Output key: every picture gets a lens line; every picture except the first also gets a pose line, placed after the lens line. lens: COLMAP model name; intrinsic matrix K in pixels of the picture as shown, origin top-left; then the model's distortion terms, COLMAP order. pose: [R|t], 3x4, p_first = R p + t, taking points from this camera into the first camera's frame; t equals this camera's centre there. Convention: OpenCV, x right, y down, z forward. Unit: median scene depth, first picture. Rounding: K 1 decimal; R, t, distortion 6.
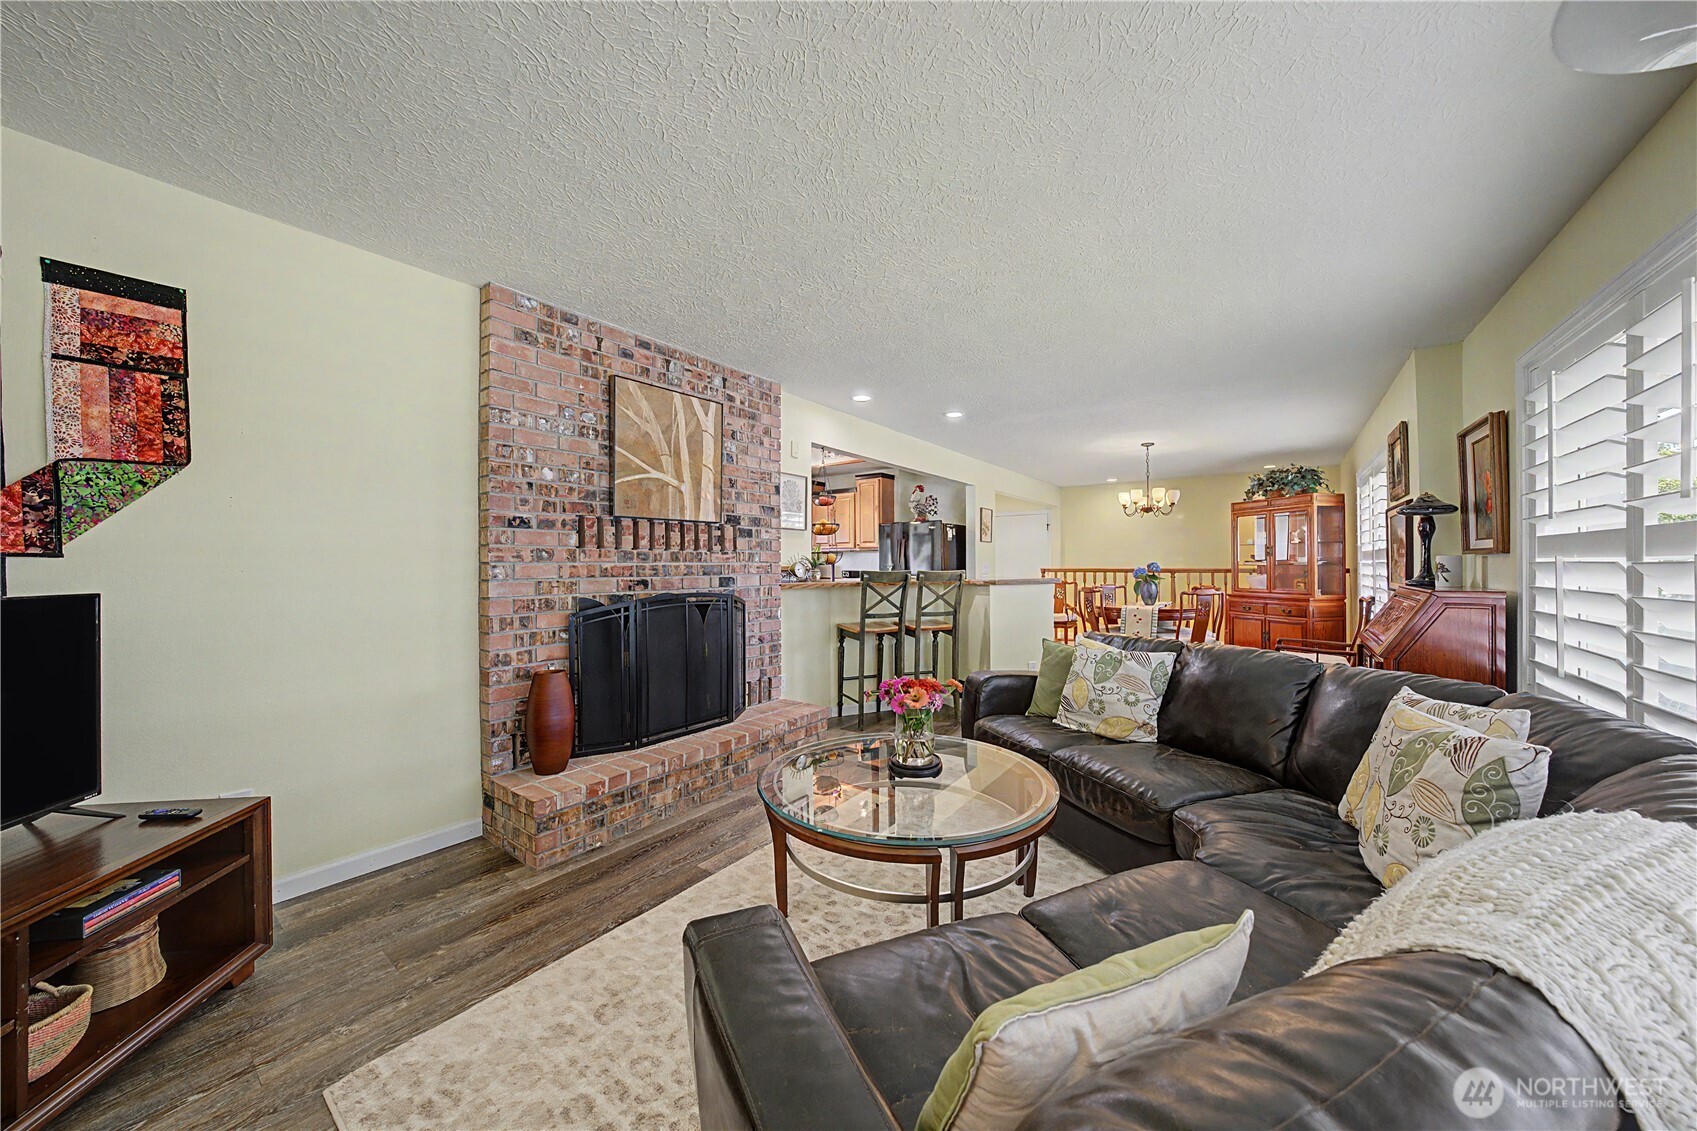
lens RADIAL K [[584.6, 0, 850.8], [0, 584.6, 565.2], [0, 0, 1]] dist [-0.018707, 0.001291]
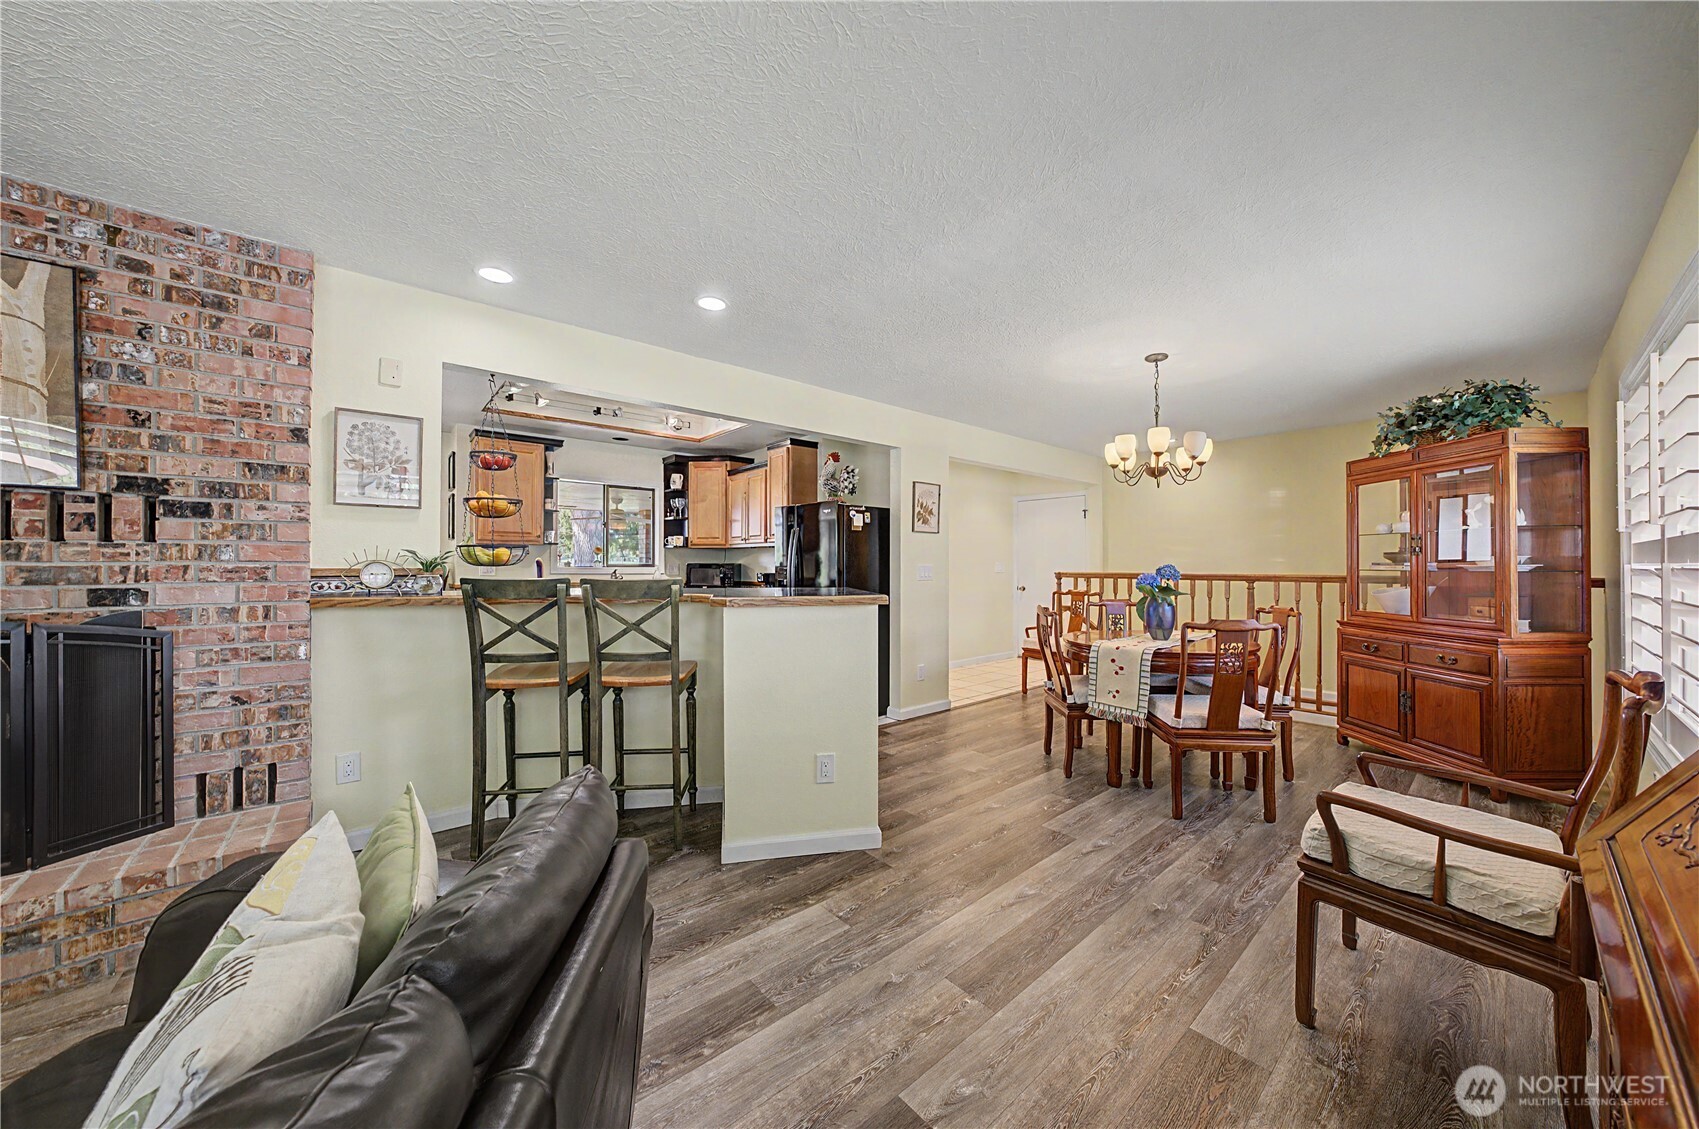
lens RADIAL K [[585.3, 0, 846.1], [0, 585.3, 560.6], [0, 0, 1]] dist [-0.018707, 0.001291]
pose [[0.973880, 0.004088, -0.227026, 0.477066], [-0.005538, 0.999968, -0.005751, -0.005218], [0.226995, 0.006858, 0.973872, 0.521769]]
